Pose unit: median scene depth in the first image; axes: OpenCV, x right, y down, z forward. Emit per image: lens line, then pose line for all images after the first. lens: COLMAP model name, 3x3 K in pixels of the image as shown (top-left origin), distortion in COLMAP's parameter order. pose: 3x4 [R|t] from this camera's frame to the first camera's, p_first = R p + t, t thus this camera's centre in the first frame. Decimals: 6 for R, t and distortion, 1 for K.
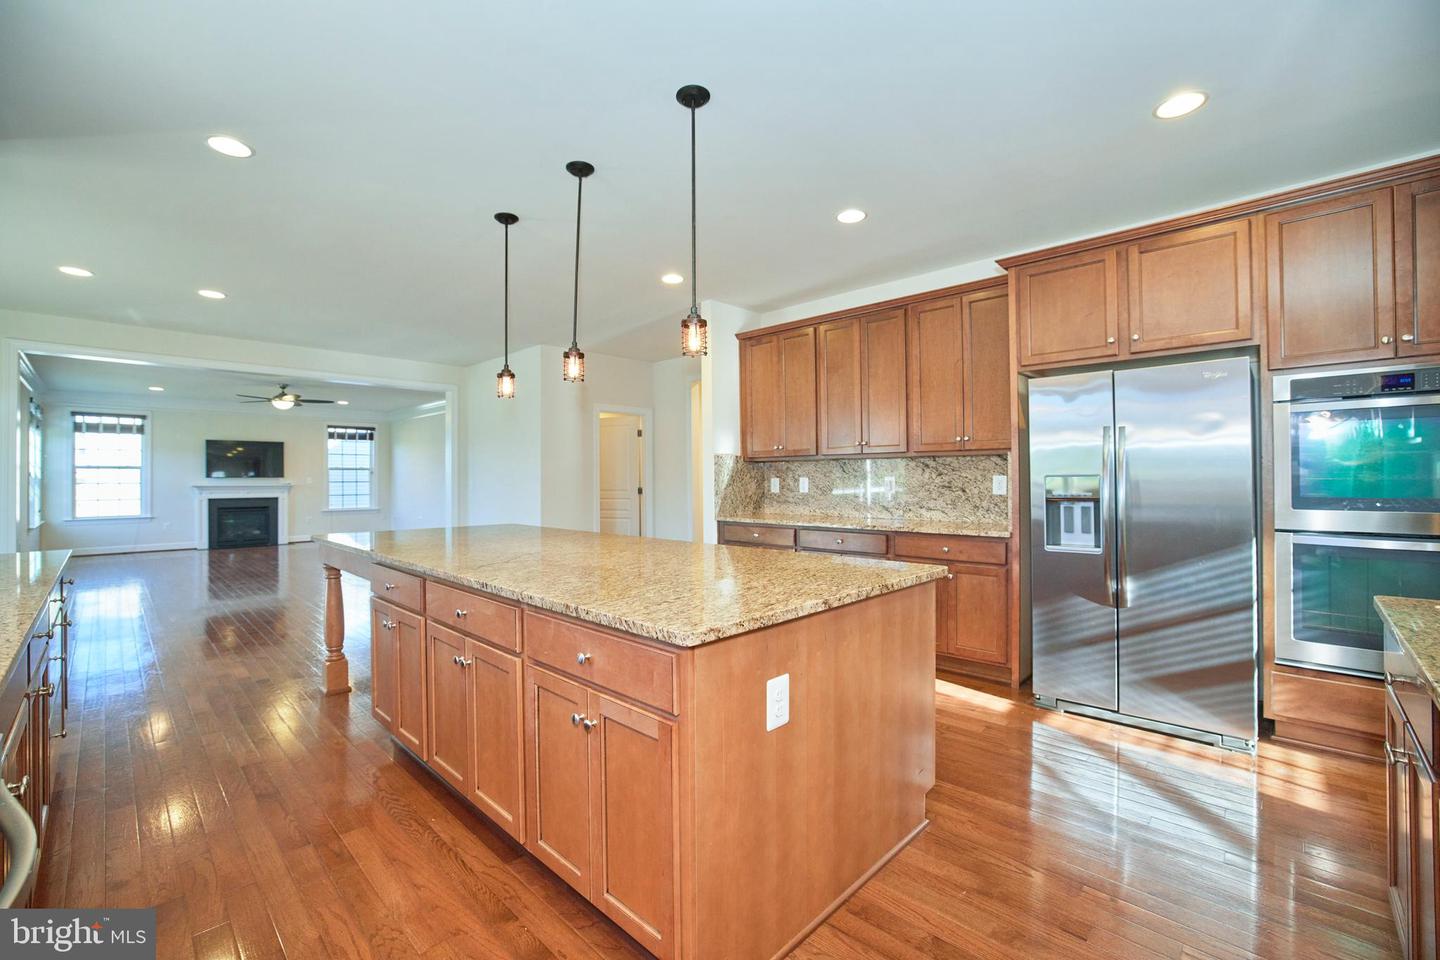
lens RADIAL K [[614.1, 0, 711.1], [0, 614.1, 475.7], [0, 0, 1]] dist [-0.049807, 0.016646]
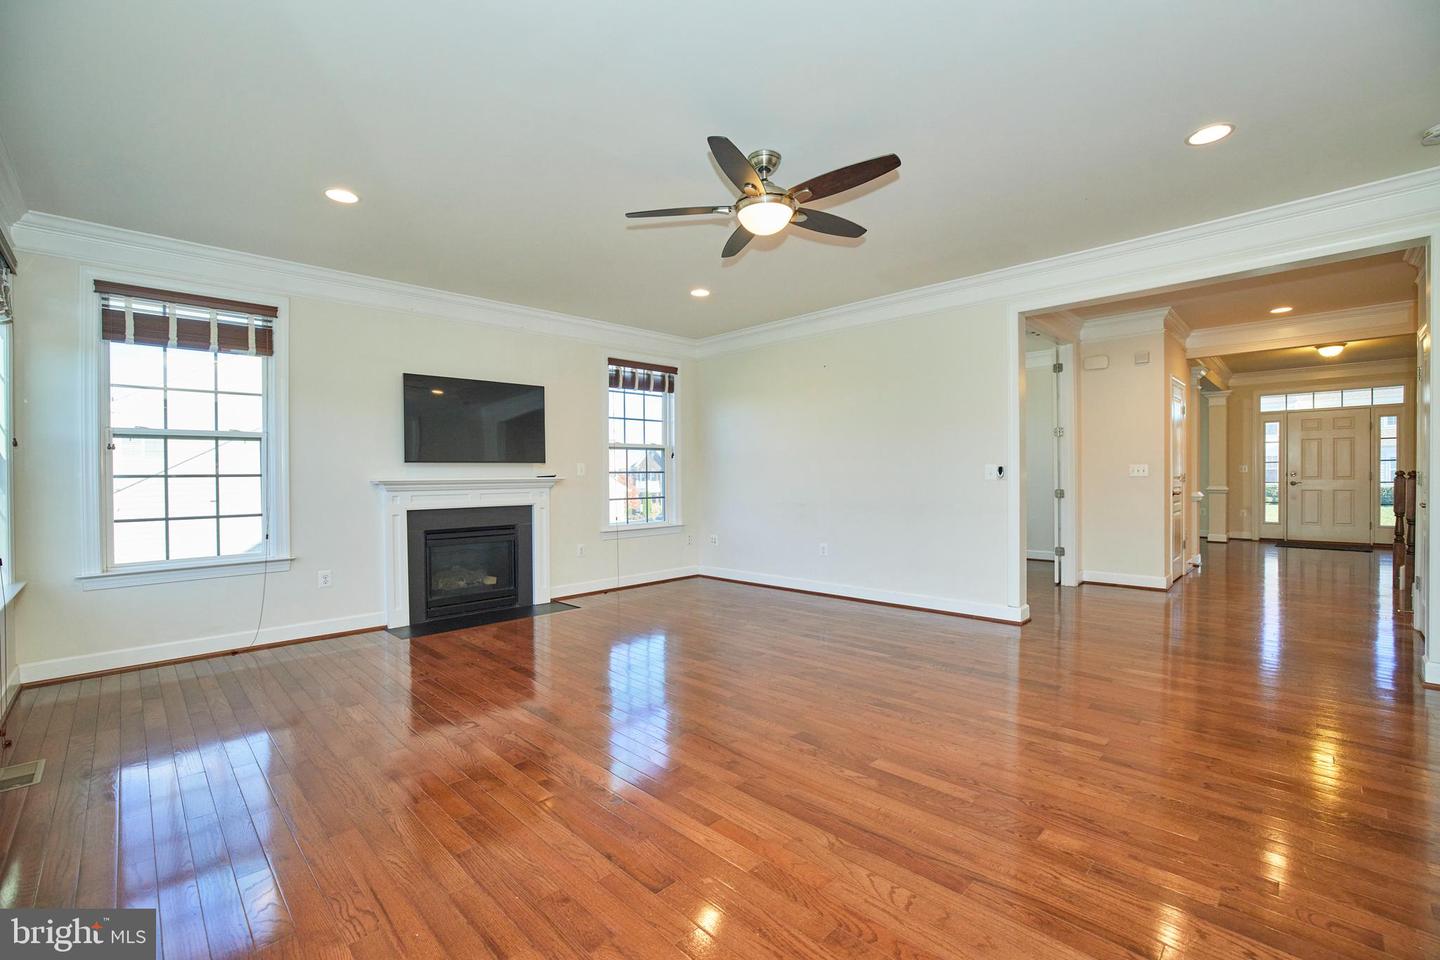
lens RADIAL K [[614.1, 0, 711.1], [0, 614.1, 475.7], [0, 0, 1]] dist [-0.049807, 0.016646]
pose [[0.999507, -0.003882, -0.031163, -0.607451], [0.004083, 0.999971, 0.006416, 0.011320], [0.031137, -0.006540, 0.999494, 0.567837]]
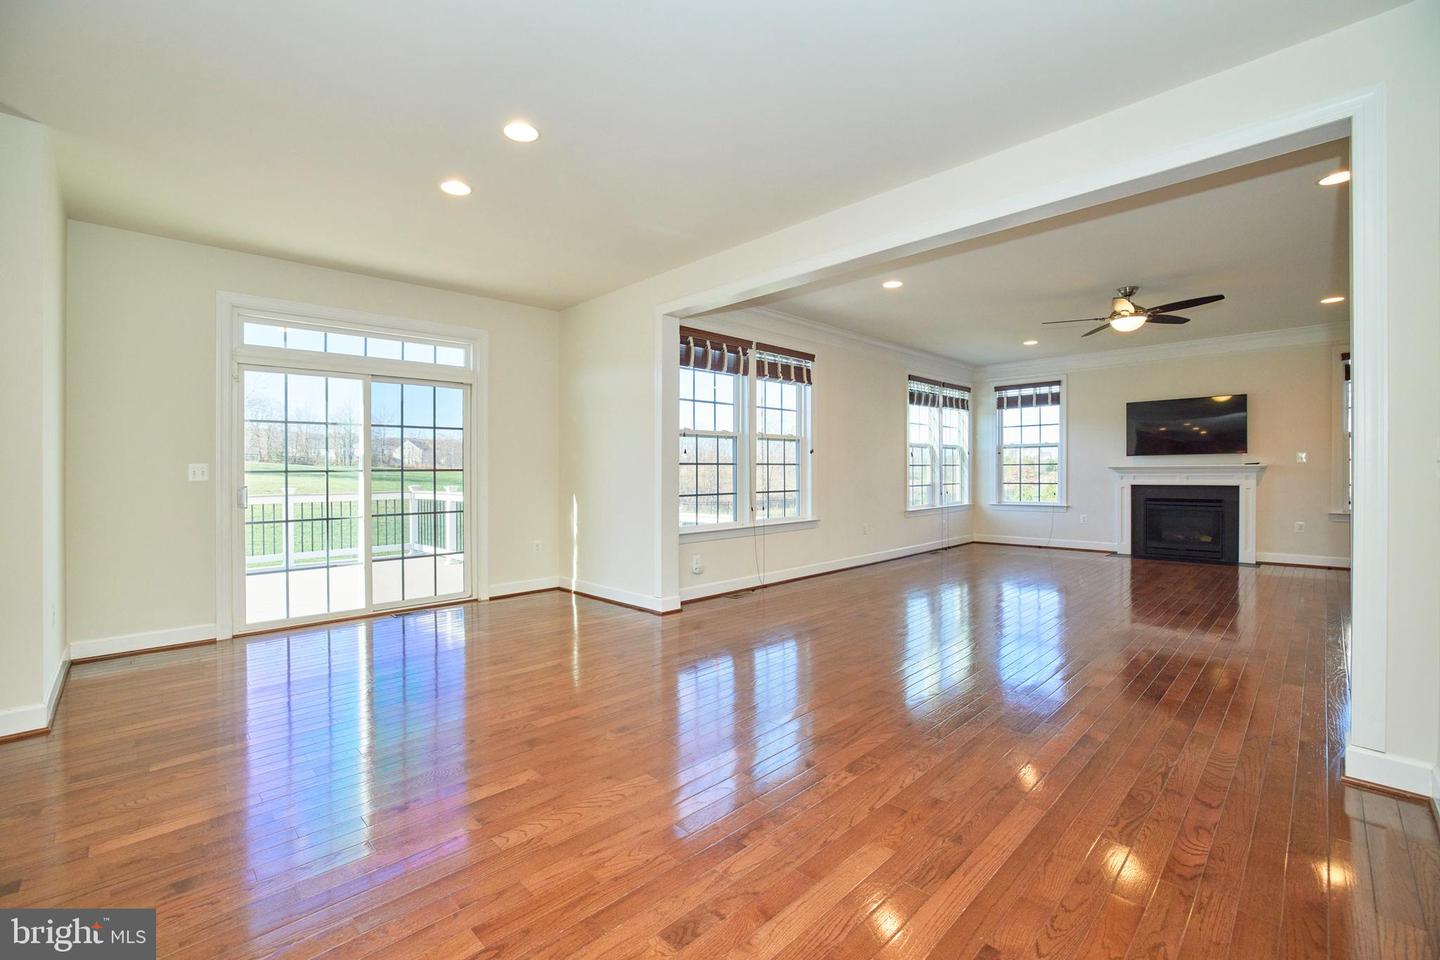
lens RADIAL K [[614.1, 0, 711.1], [0, 614.1, 475.7], [0, 0, 1]] dist [-0.049807, 0.016646]
pose [[-0.025141, 0.011478, -0.999618, -0.108431], [0.014160, 0.999838, 0.011124, 0.011982], [0.999584, -0.013875, -0.025299, 0.513654]]
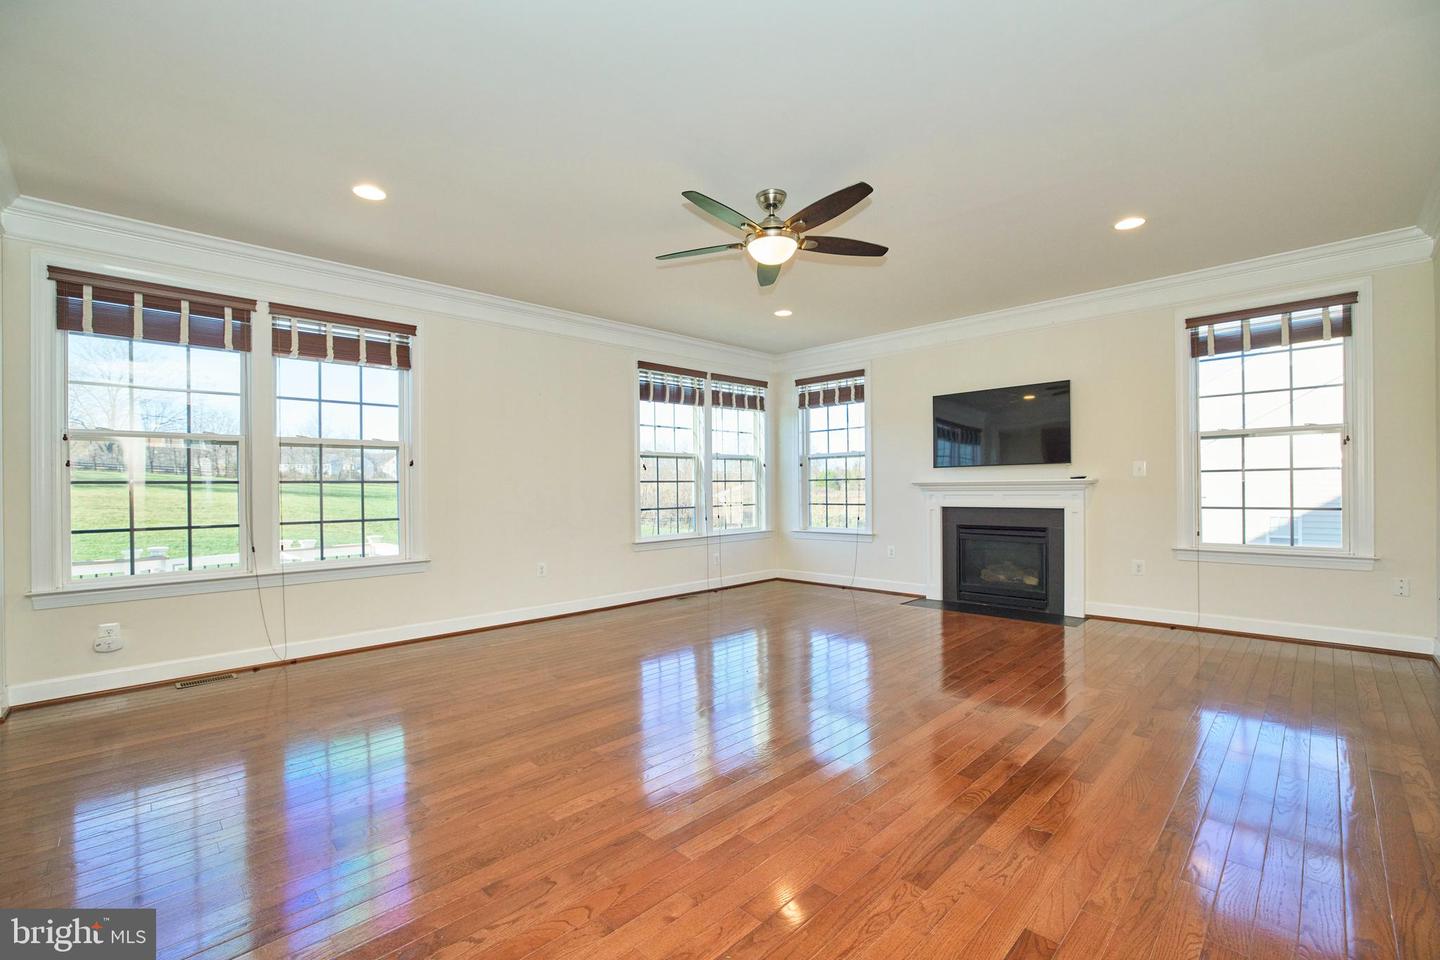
lens RADIAL K [[614.1, 0, 711.1], [0, 614.1, 475.7], [0, 0, 1]] dist [-0.049807, 0.016646]
pose [[-0.021781, -0.012570, -0.999684, -0.293914], [0.018531, 0.999744, -0.012975, 0.014118], [0.999591, -0.018808, -0.021542, 0.806025]]
